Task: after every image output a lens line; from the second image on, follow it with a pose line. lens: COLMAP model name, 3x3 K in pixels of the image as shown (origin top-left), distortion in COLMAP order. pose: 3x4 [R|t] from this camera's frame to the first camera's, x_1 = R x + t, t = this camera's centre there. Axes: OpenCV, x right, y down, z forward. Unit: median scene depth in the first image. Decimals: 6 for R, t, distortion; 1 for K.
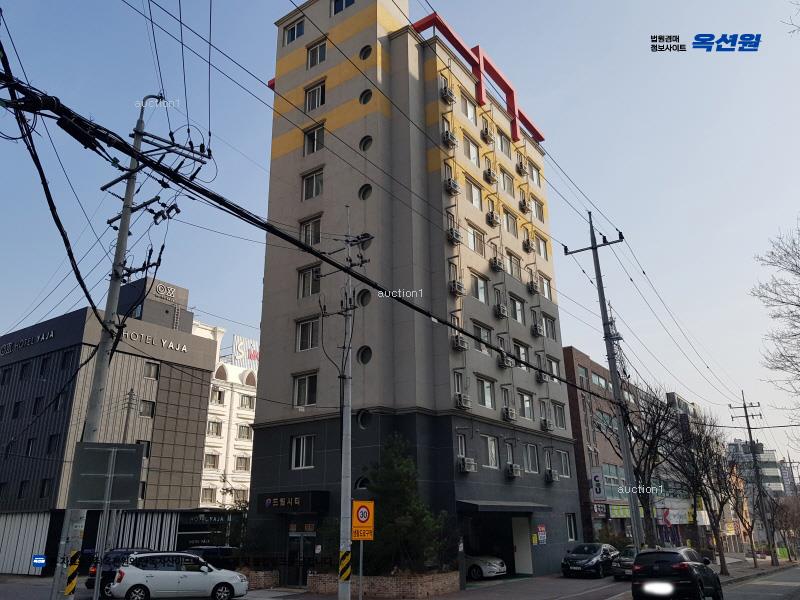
lens RADIAL K [[612.5, 0, 400.0], [0, 612.5, 300.0], [0, 0, 1]] dist [0.086226, -0.117584]
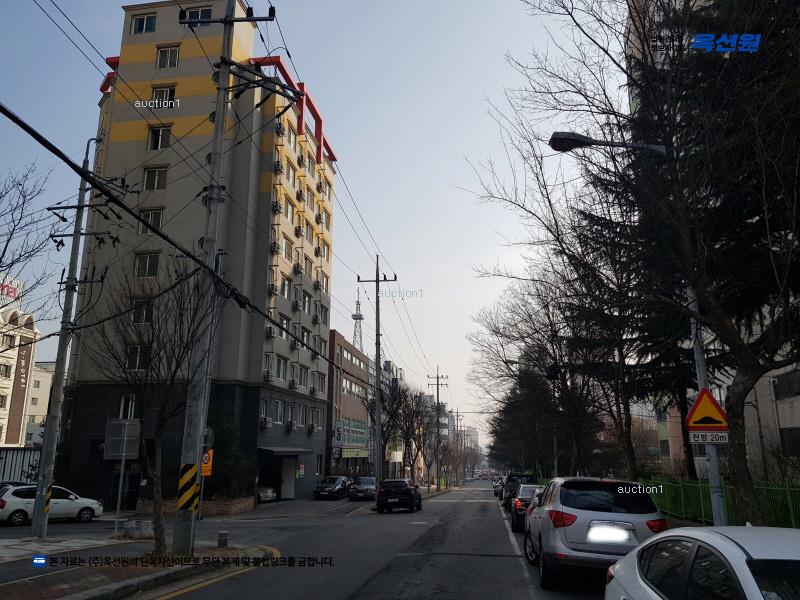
lens RADIAL K [[612.5, 0, 400.0], [0, 612.5, 300.0], [0, 0, 1]] dist [0.086226, -0.117584]
pose [[0.894445, 0.122281, 0.430134, -0.199375], [-0.163369, 0.984753, 0.059767, -0.105406], [-0.416267, -0.123729, 0.900785, -0.262282]]
